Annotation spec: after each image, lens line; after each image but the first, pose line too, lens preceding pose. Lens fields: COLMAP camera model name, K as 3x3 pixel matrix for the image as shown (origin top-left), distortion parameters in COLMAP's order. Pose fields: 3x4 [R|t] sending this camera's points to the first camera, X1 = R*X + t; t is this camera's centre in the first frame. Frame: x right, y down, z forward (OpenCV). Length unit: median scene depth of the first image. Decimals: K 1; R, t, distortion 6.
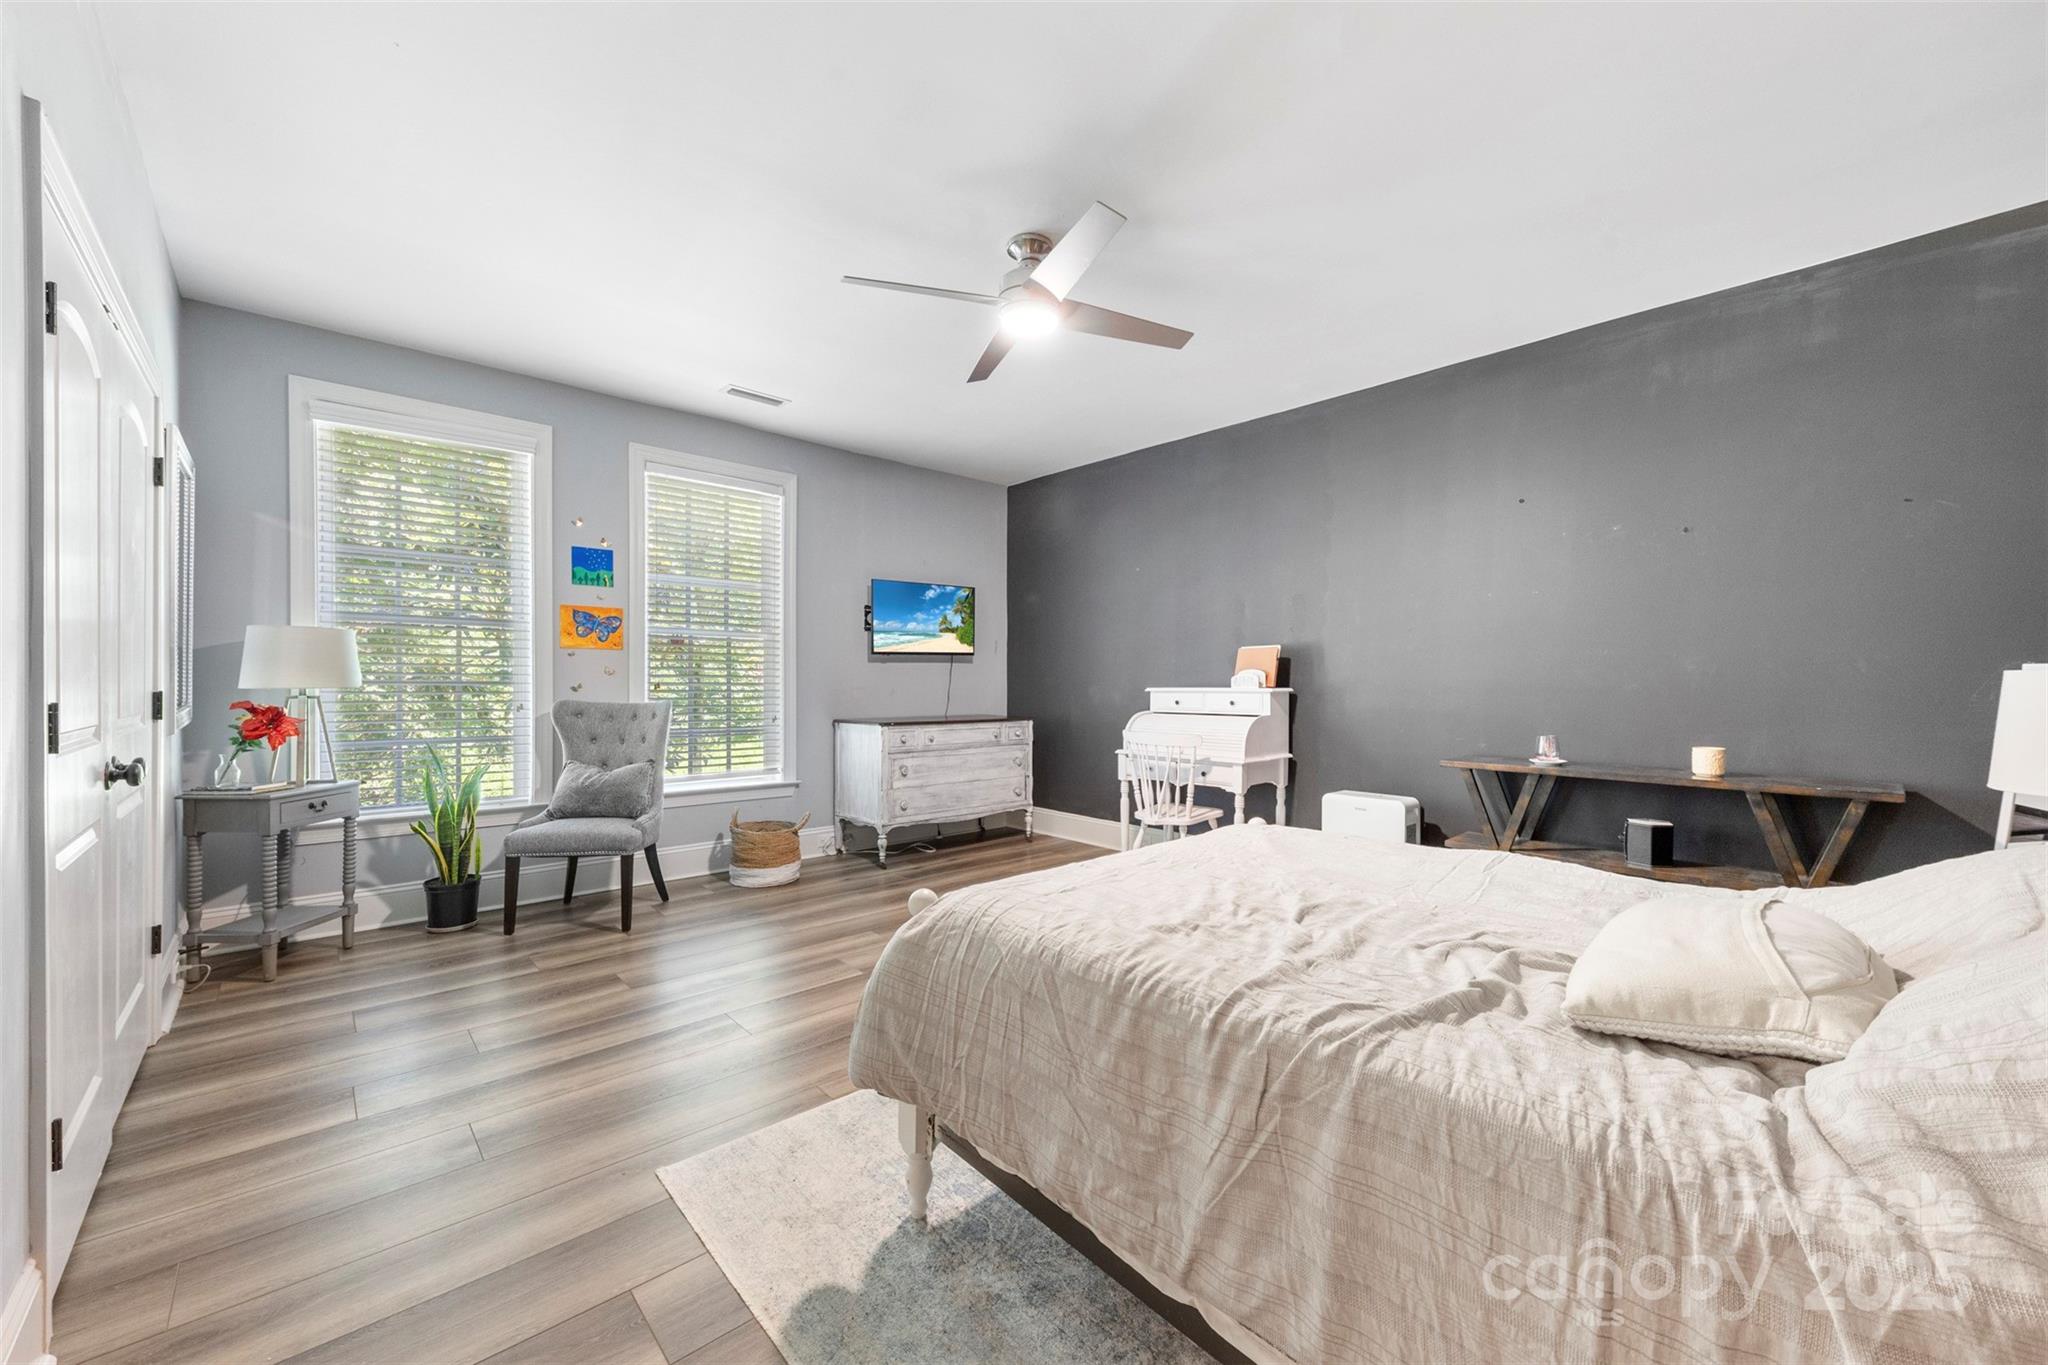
lens RADIAL K [[789.3, 0, 1018.8], [0, 789.3, 681.2], [0, 0, 1]] dist [-0.000811, -0.000272]
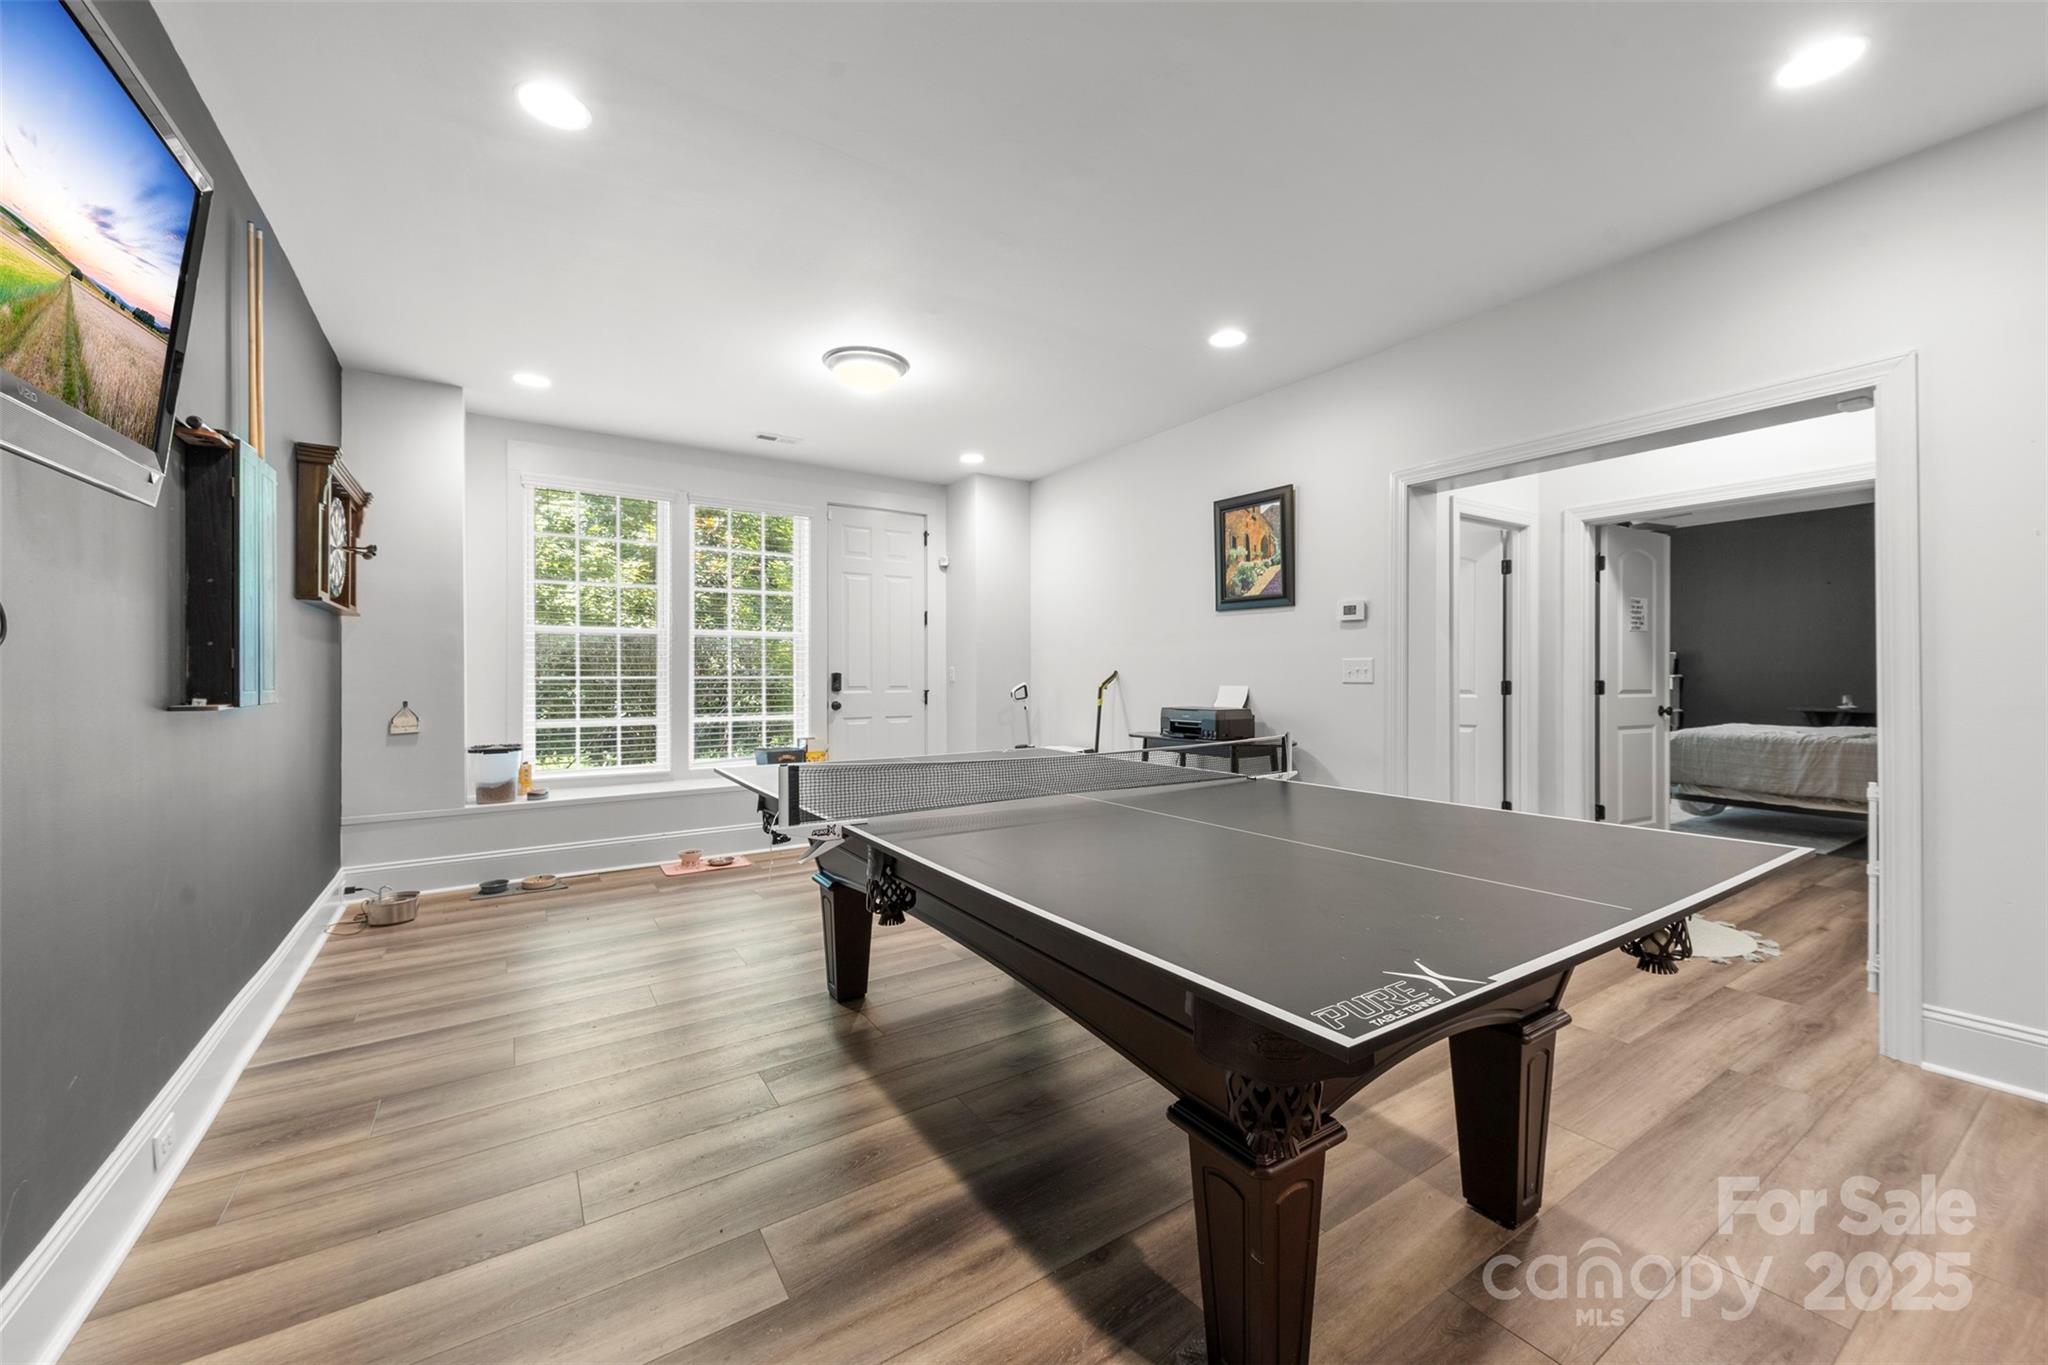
lens RADIAL K [[789.3, 0, 1031.6], [0, 789.3, 671.4], [0, 0, 1]] dist [-0.000811, -0.000272]
pose [[0.988667, -0.000628, -0.150123, -3.638642], [0.000538, 1.000000, -0.000637, 0.002624], [0.150123, 0.000549, 0.988667, -4.424931]]
